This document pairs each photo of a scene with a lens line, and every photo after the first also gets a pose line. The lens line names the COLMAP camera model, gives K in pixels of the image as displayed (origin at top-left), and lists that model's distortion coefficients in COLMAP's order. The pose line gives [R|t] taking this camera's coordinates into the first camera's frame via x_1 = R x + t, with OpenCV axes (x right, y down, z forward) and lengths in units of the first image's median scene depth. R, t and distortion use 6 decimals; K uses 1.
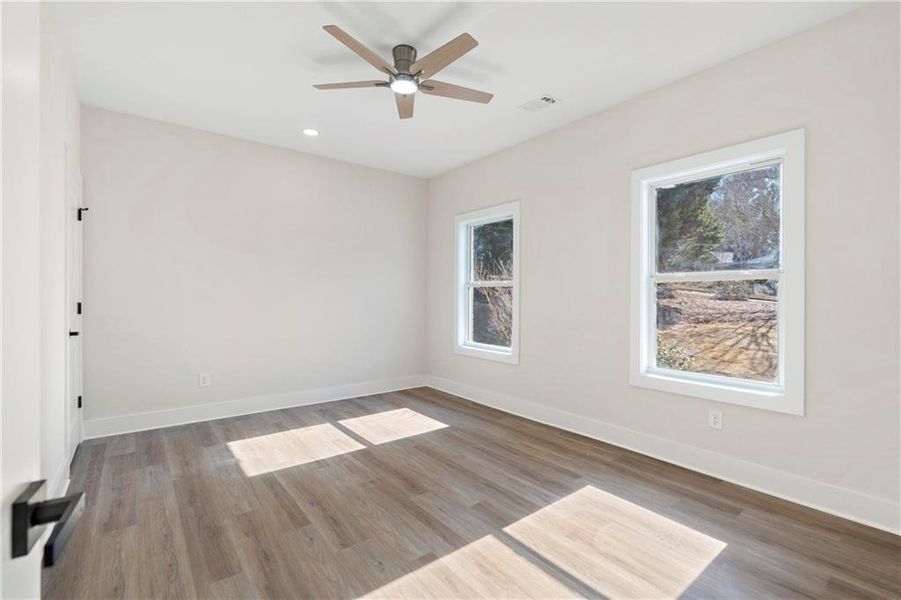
lens RADIAL K [[408.9, 0, 449.1], [0, 408.9, 305.3], [0, 0, 1]] dist [-0.002383, 0.000864]
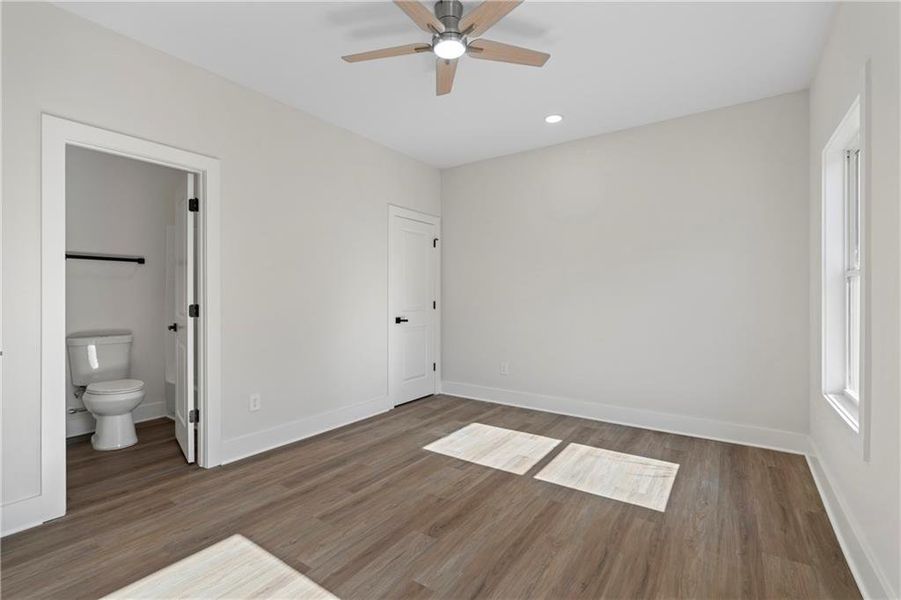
lens RADIAL K [[408.9, 0, 451.3], [0, 408.9, 292.7], [0, 0, 1]] dist [-0.002383, 0.000864]
pose [[0.285518, -0.018465, -0.958195, 0.580414], [-0.018019, 0.999534, -0.024631, -0.002510], [0.958204, 0.024298, 0.285052, 0.630630]]
